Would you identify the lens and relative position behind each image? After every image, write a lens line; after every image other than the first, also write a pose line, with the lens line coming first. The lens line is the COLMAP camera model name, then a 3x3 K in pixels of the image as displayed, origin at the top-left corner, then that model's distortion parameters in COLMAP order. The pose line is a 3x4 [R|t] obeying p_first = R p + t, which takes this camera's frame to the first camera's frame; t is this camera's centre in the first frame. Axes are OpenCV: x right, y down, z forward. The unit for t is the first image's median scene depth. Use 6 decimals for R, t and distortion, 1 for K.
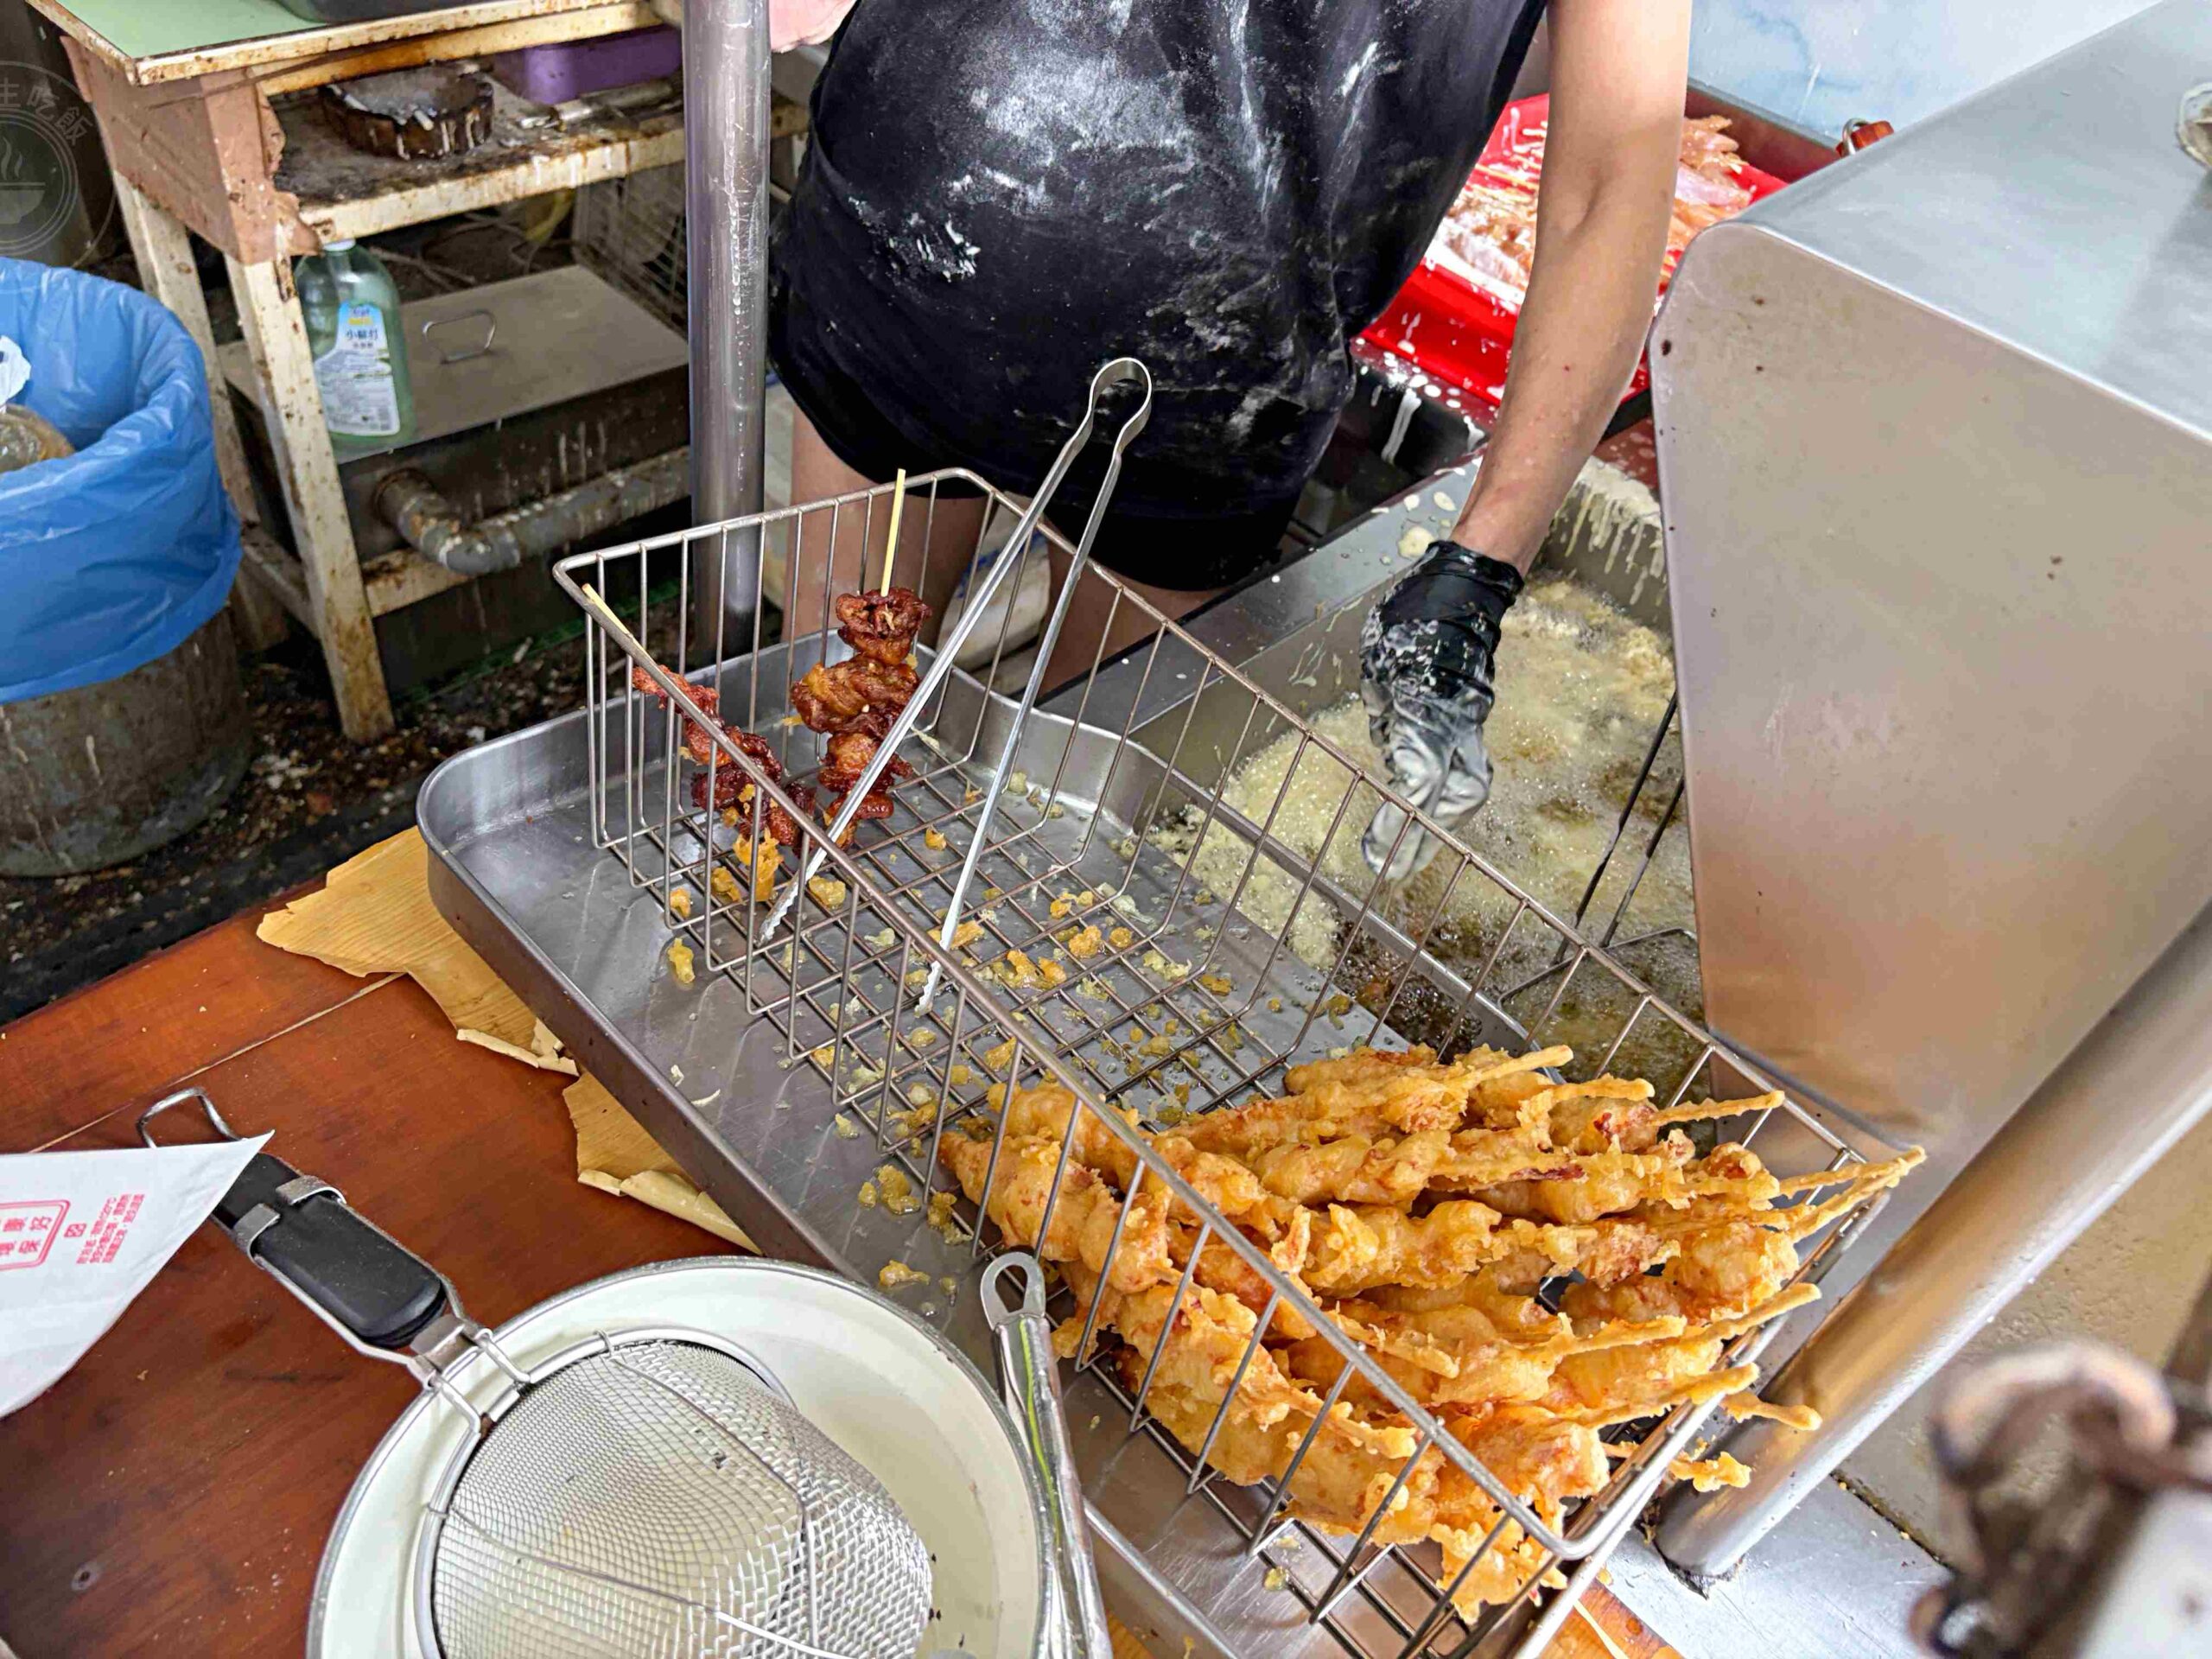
lens RADIAL K [[1688.0, 0, 1110.8], [0, 1688.0, 862.2], [0, 0, 1]] dist [0.029722, -0.032065]
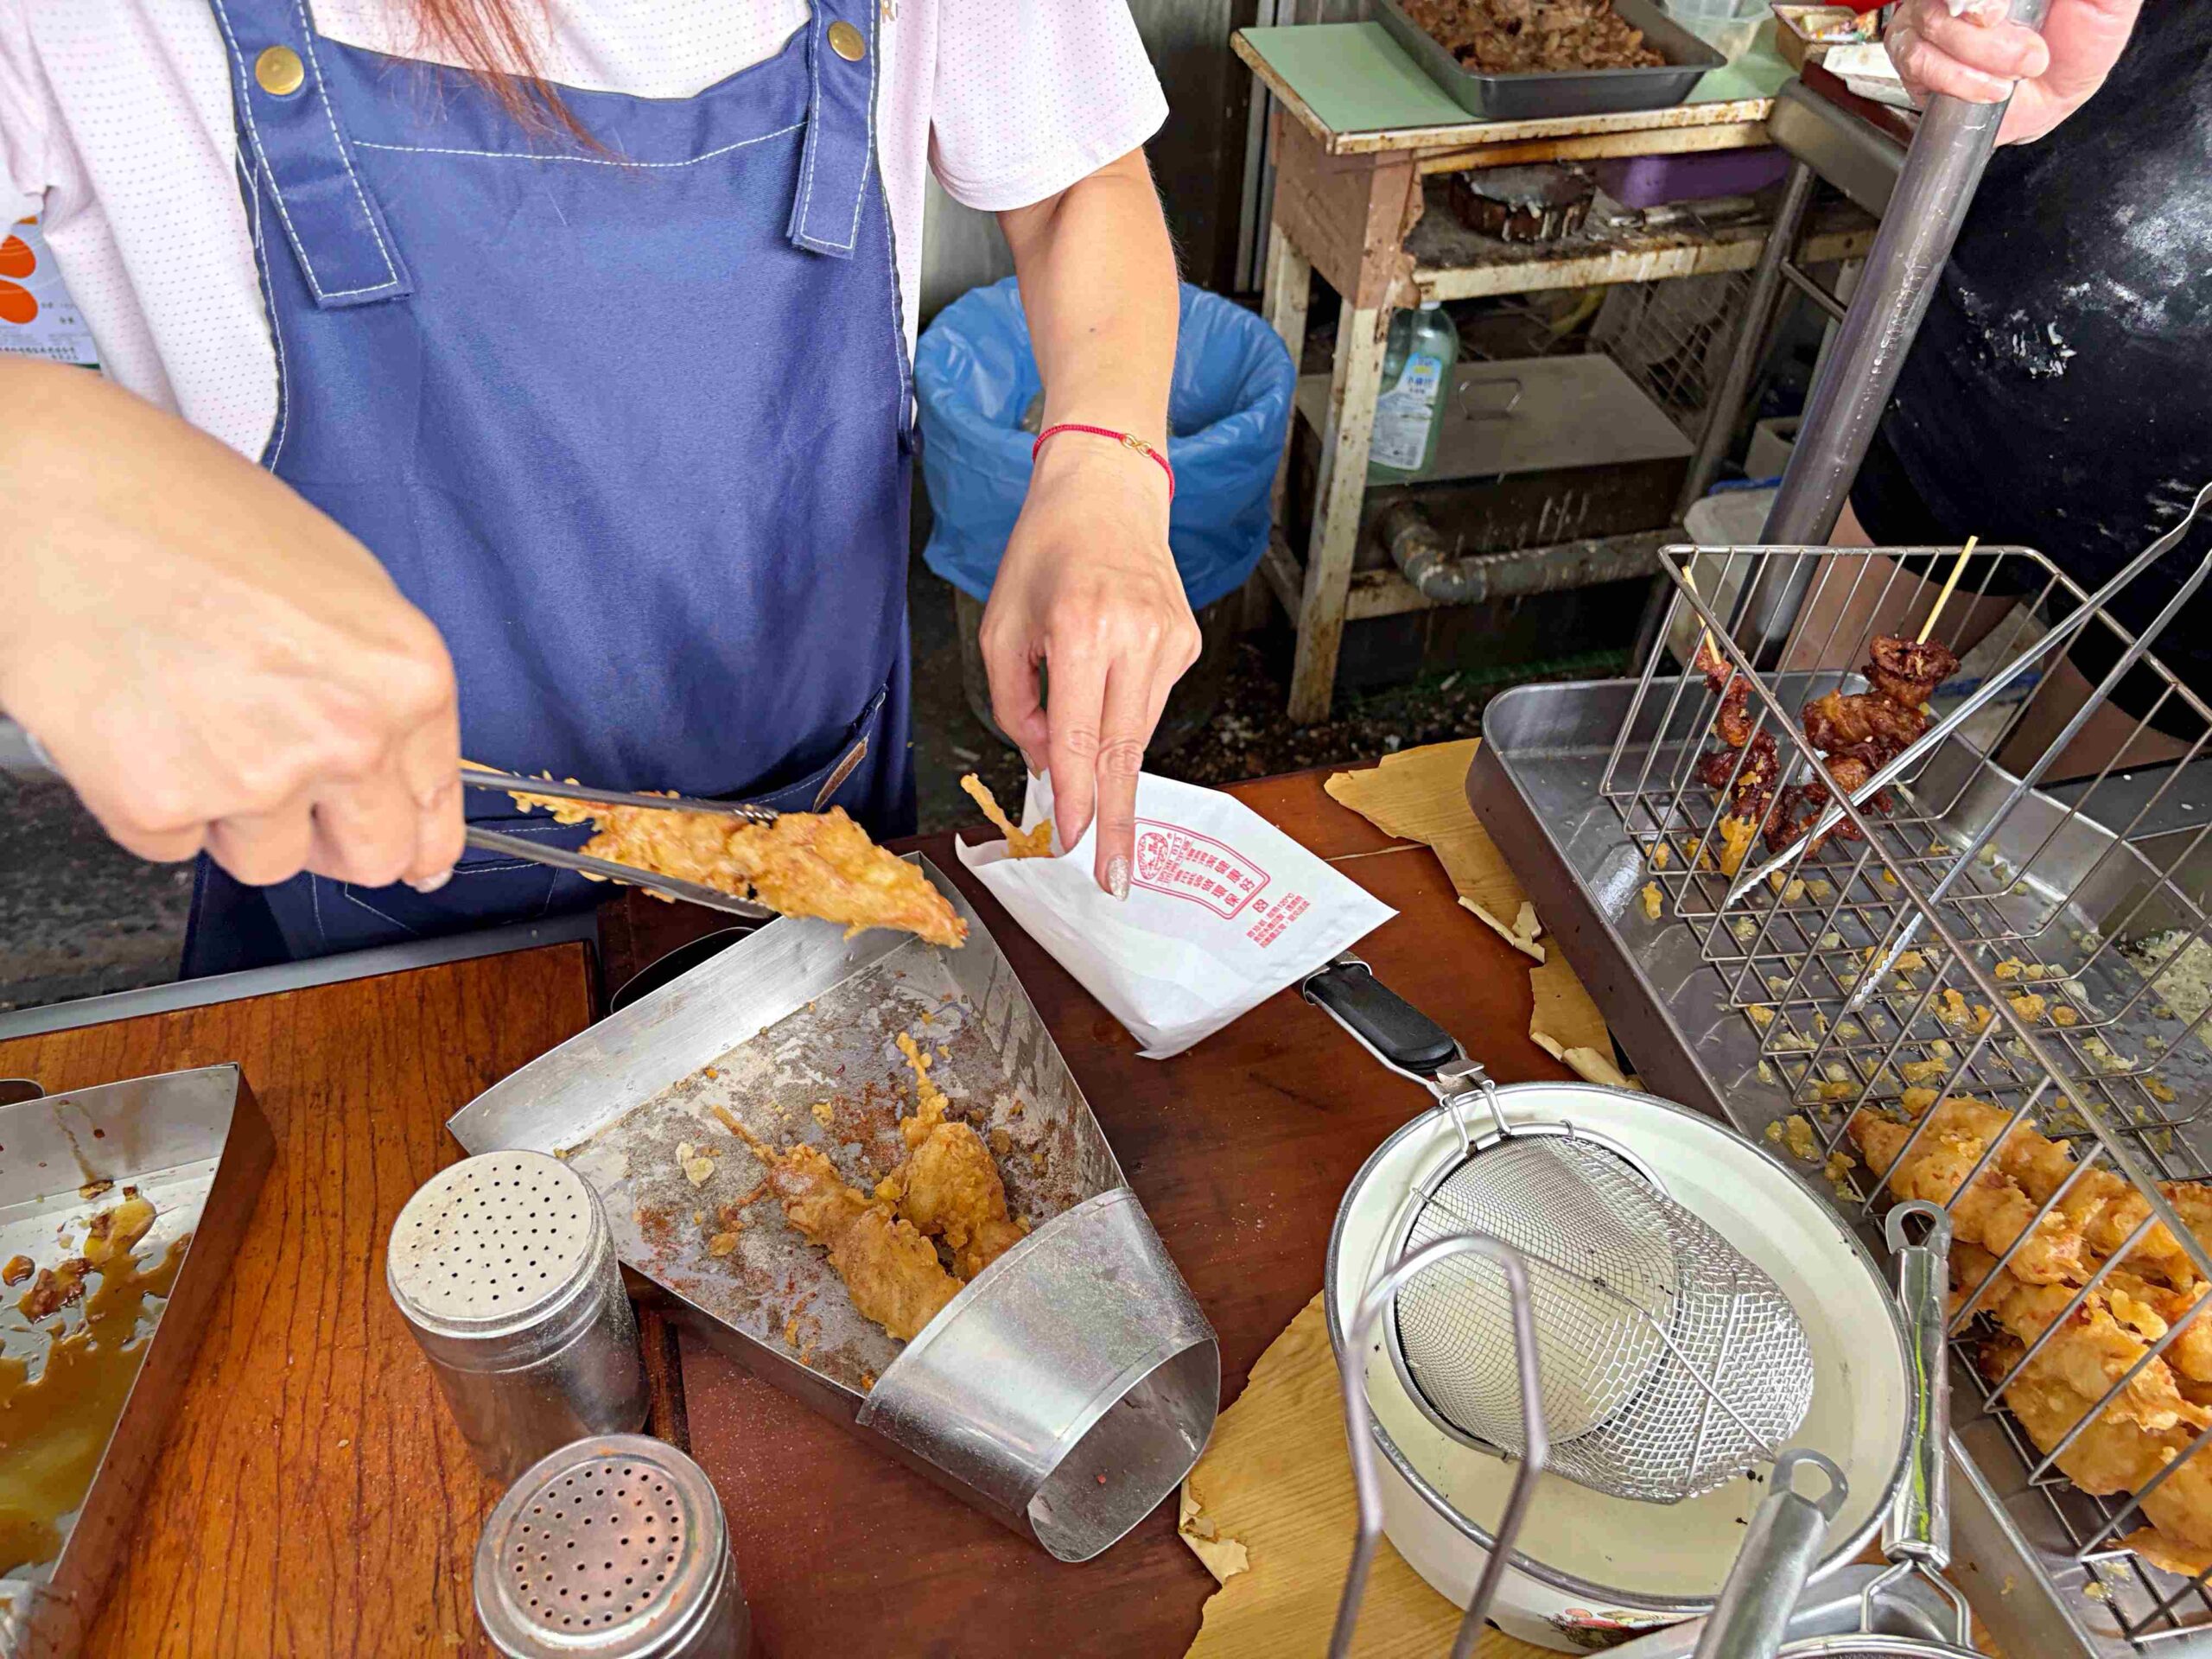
lens RADIAL K [[1688.0, 0, 1092.1], [0, 1688.0, 855.5], [0, 0, 1]] dist [0.029722, -0.032065]
pose [[0.852958, 0.270805, -0.446236, -0.033757], [-0.299714, 0.954010, 0.006067, 0.065254], [0.427356, 0.128569, 0.894895, -0.098252]]
